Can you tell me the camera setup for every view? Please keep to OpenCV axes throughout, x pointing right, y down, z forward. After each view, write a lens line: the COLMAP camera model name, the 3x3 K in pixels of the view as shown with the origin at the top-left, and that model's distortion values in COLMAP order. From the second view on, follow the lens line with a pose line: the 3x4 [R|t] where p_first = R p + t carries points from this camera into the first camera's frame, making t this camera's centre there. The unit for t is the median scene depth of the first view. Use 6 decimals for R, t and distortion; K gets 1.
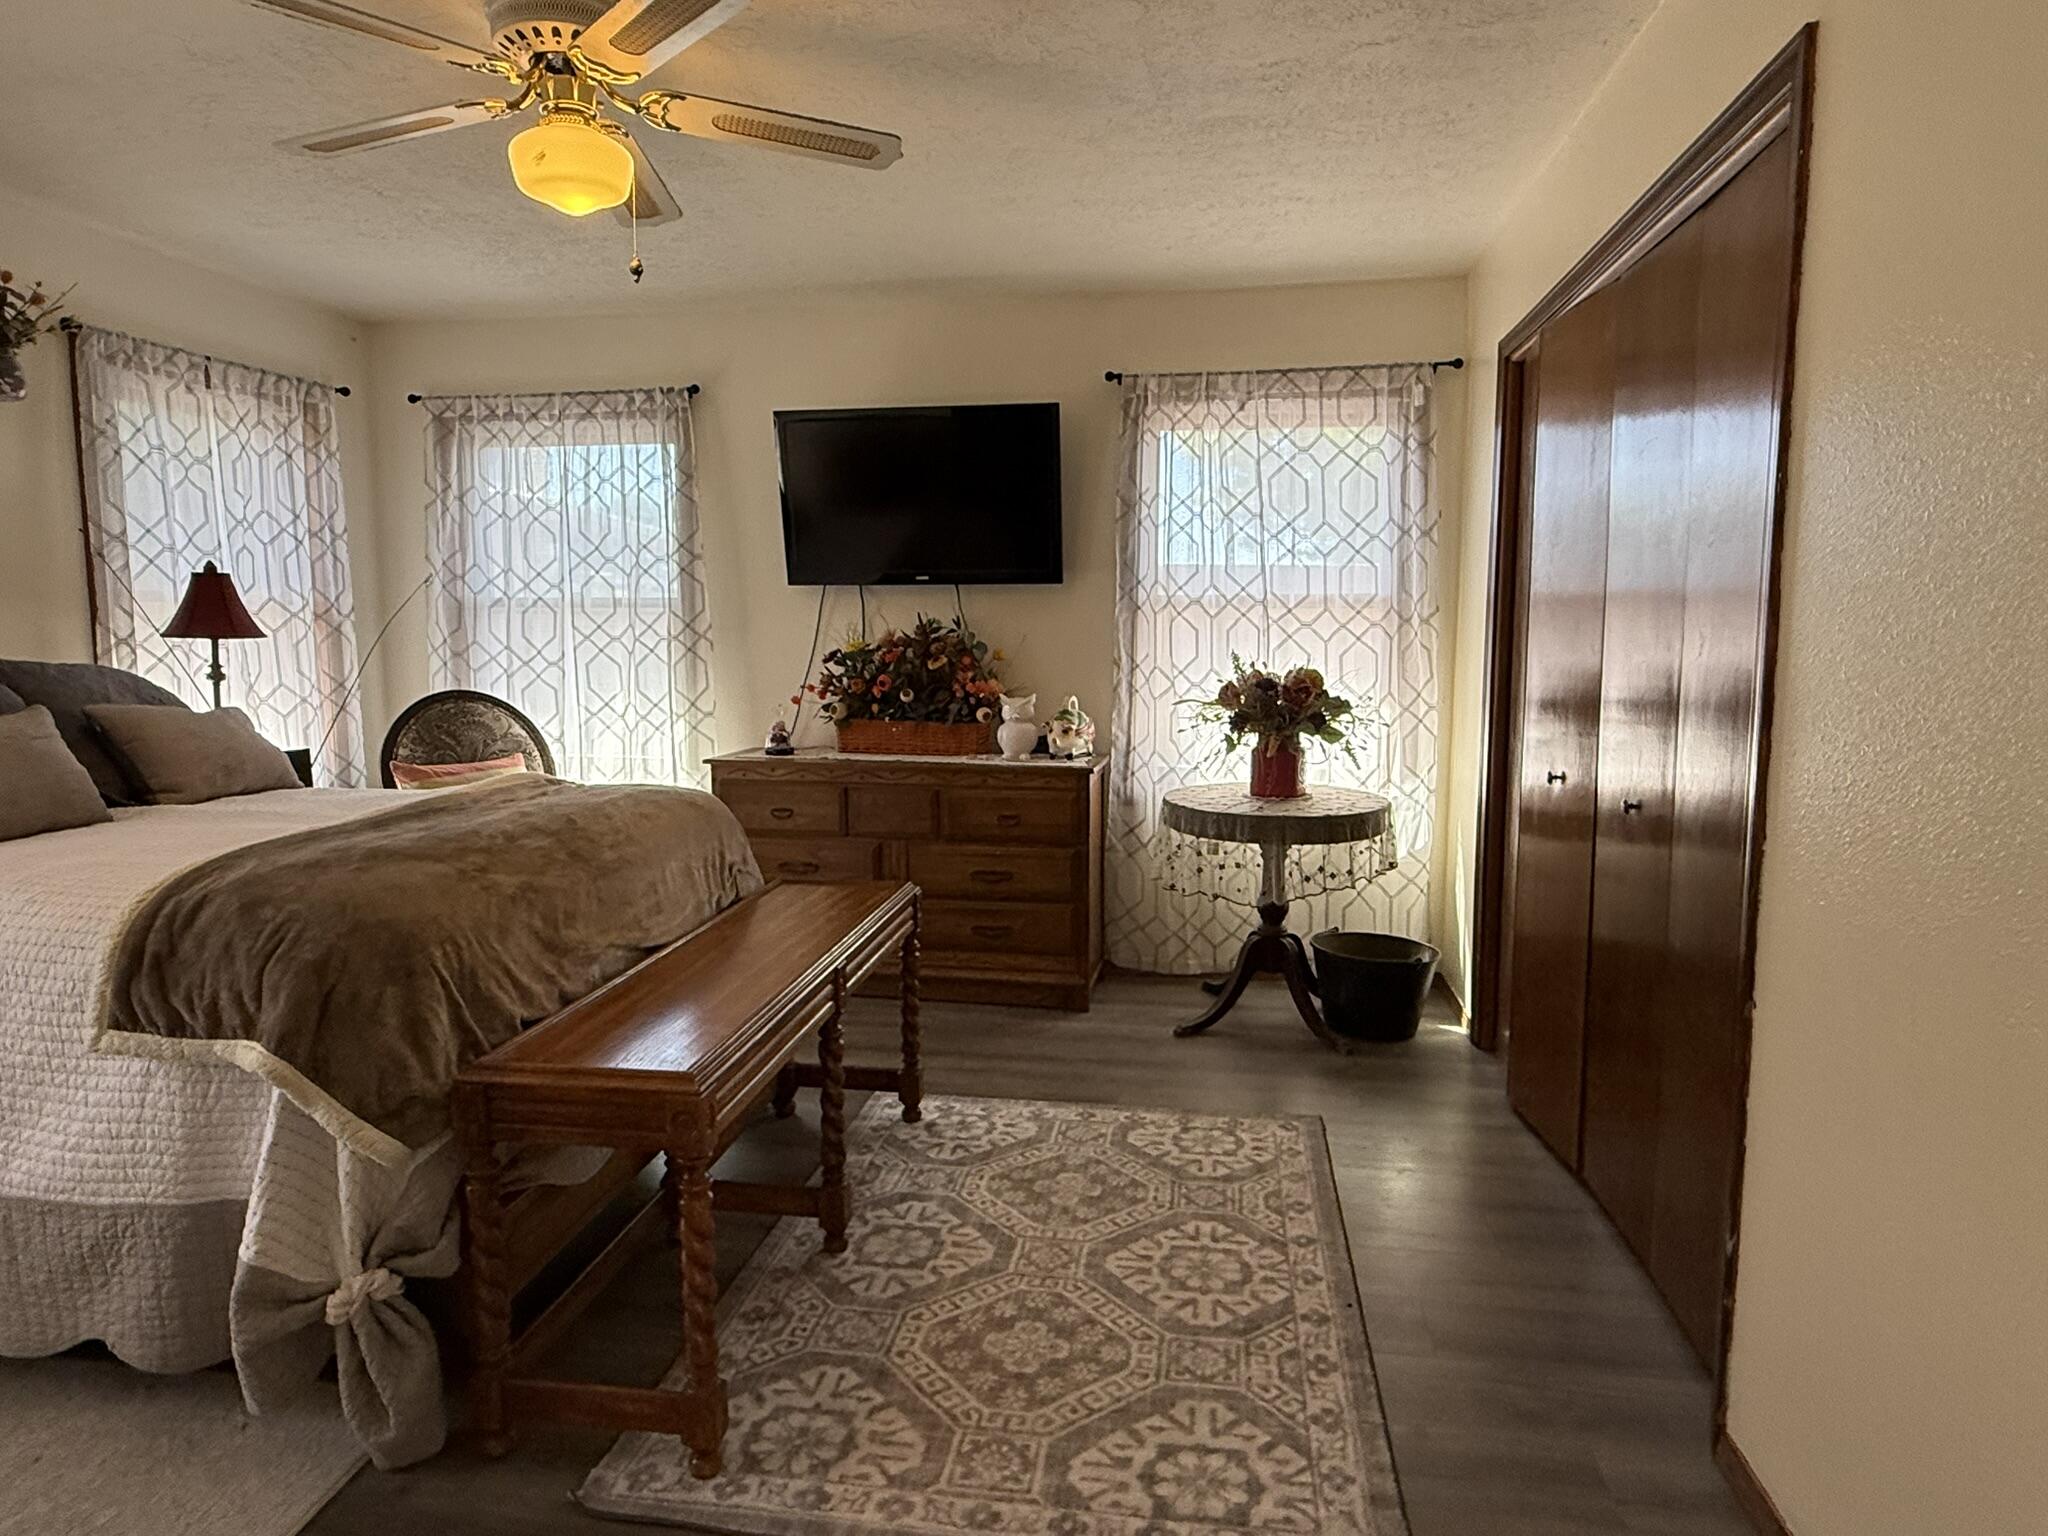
lens RADIAL K [[1244.7, 0, 1018.3], [0, 1244.7, 769.3], [0, 0, 1]] dist [-0.000945, 0.002450]
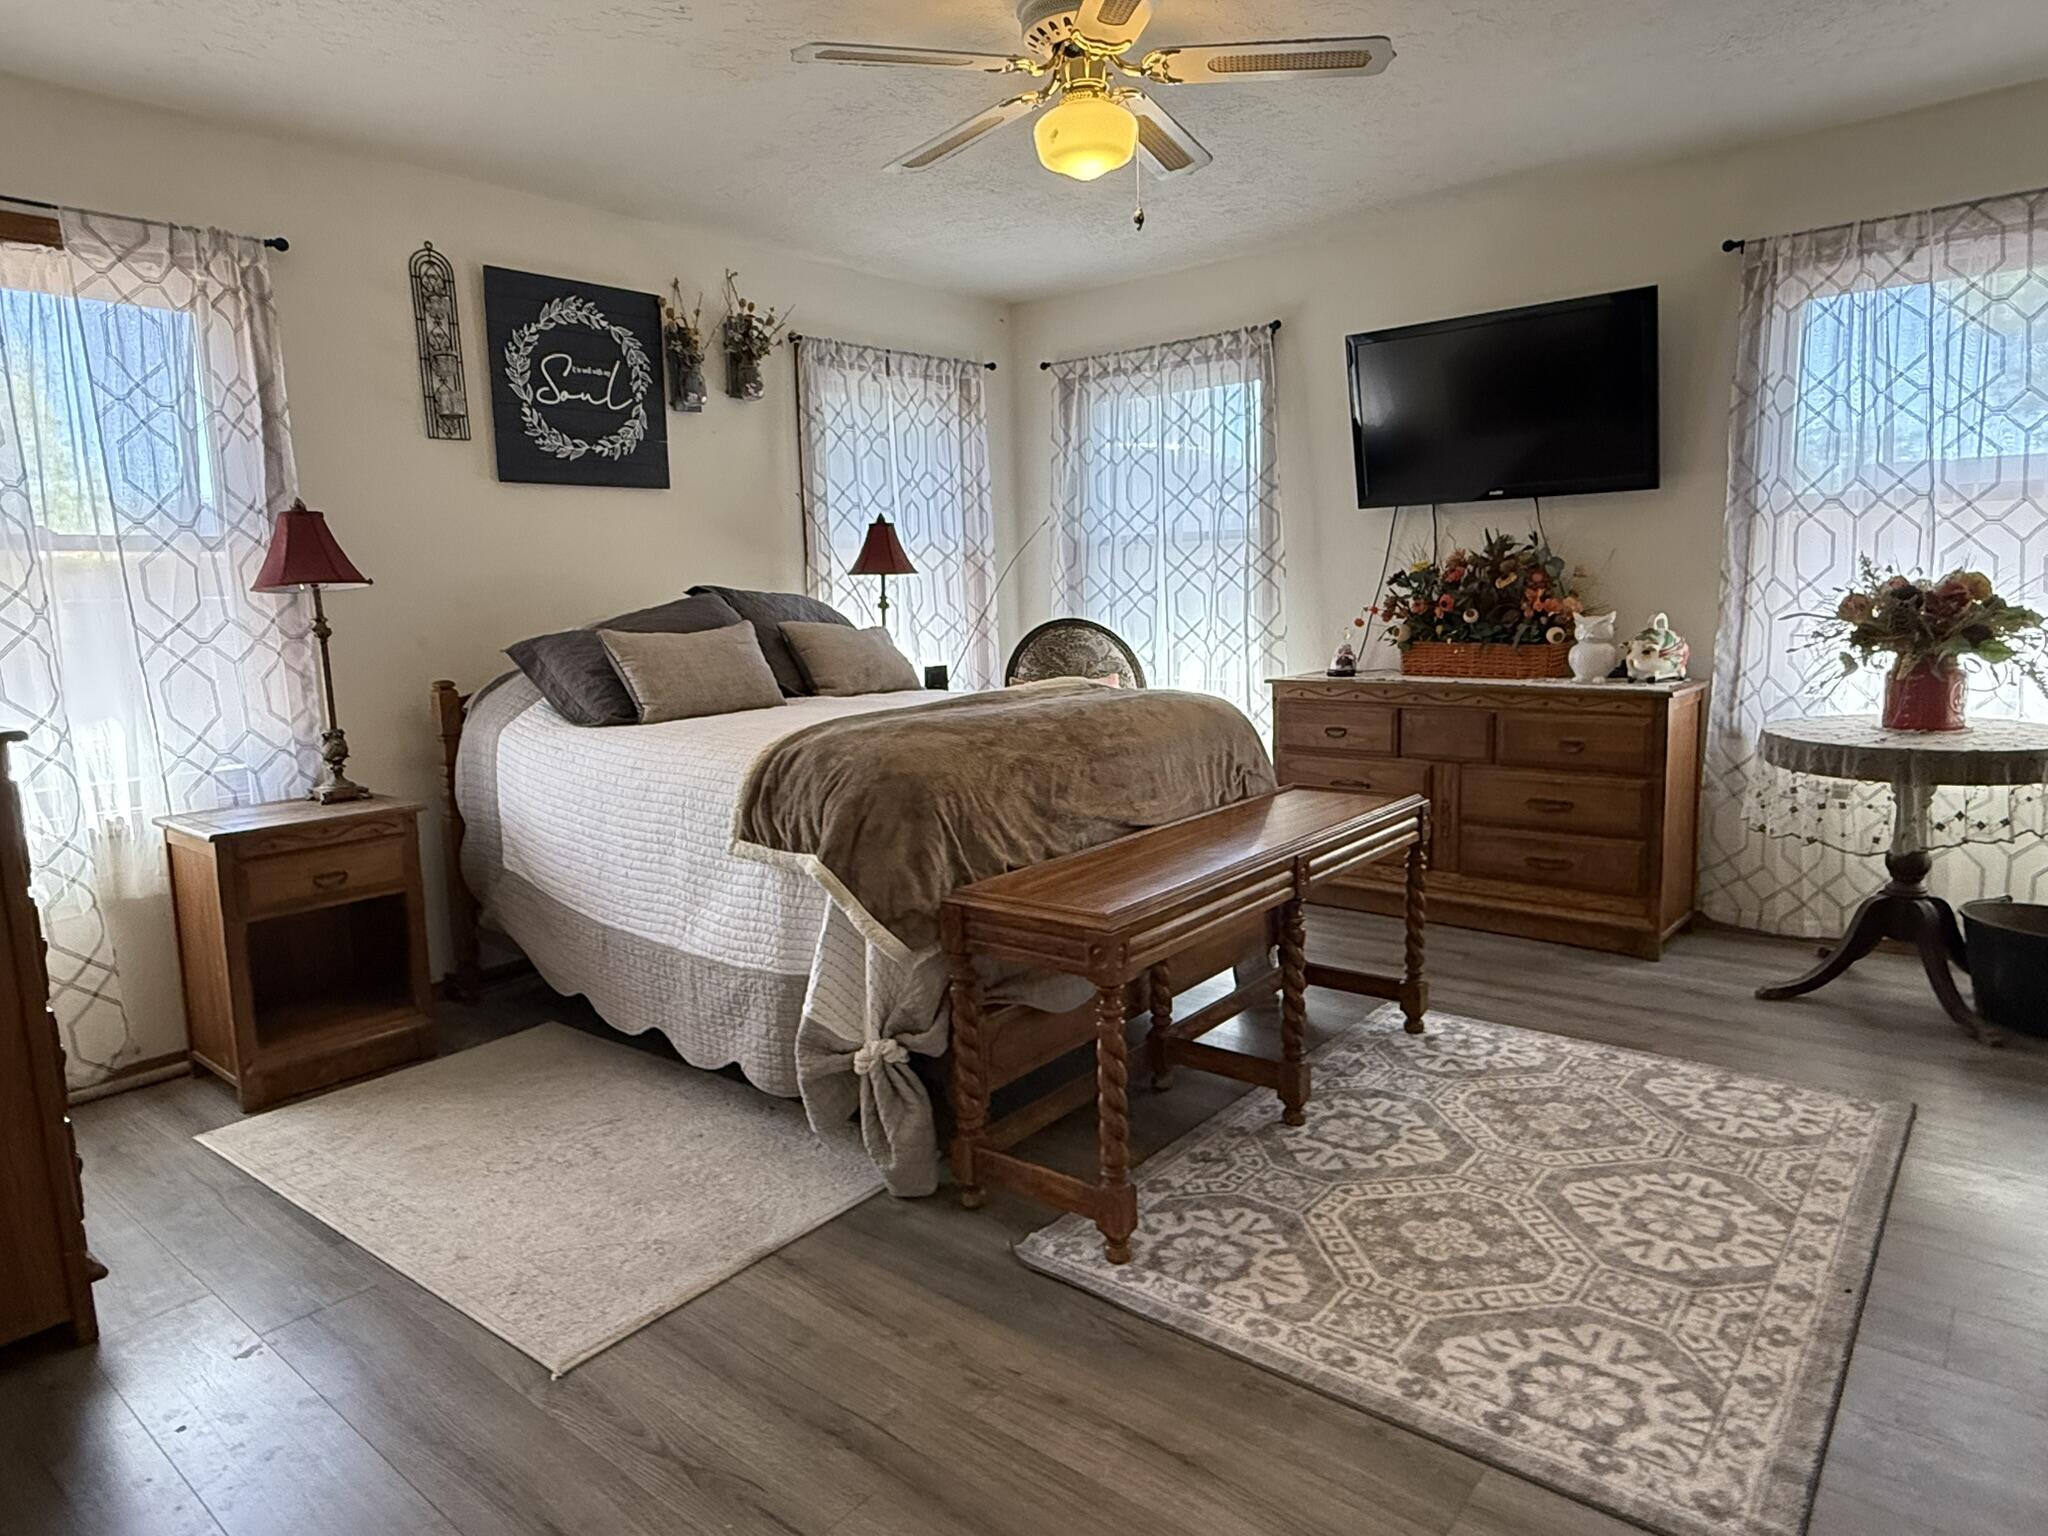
lens RADIAL K [[1244.7, 0, 1015.3], [0, 1244.7, 765.4], [0, 0, 1]] dist [-0.000945, 0.002450]
pose [[0.859051, 0.046738, -0.509752, 0.130648], [-0.027844, 0.998615, 0.044636, 0.029367], [0.511132, -0.024151, 0.859163, -0.020957]]
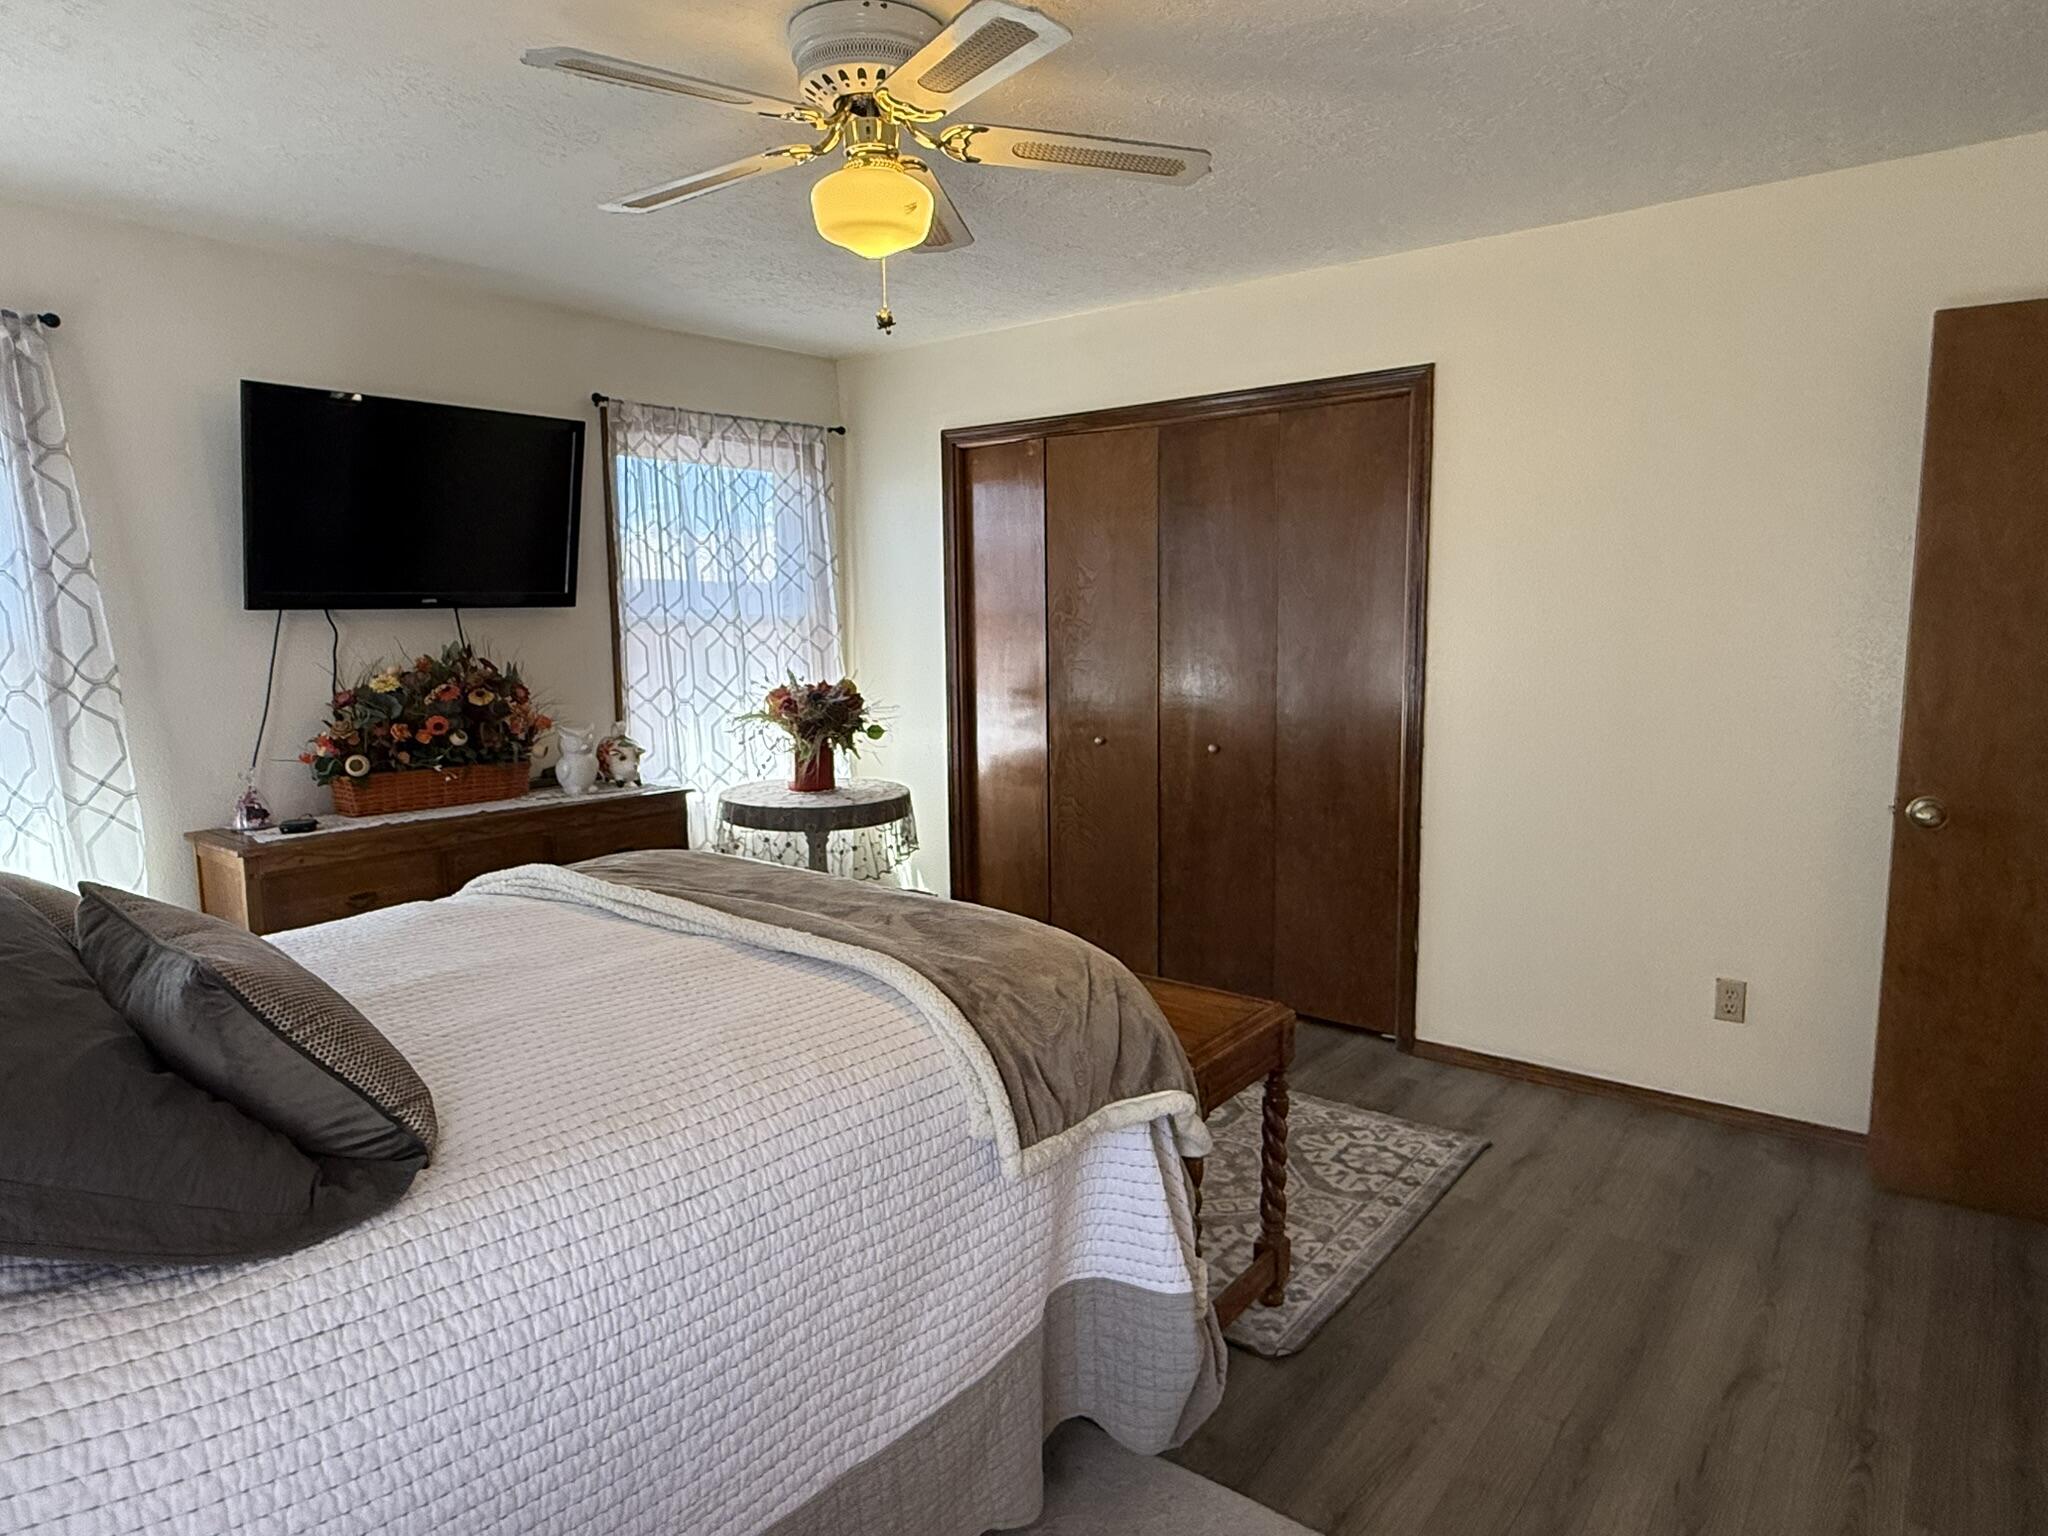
lens RADIAL K [[1223.4, 0, 1023.1], [0, 1223.4, 770.4], [0, 0, 1]] dist [0.000886, -0.002099]
pose [[0.488235, -0.121570, 0.864203, -0.787234], [0.112733, 0.990739, 0.075681, -0.070698], [-0.865401, 0.060474, 0.497418, 0.296581]]
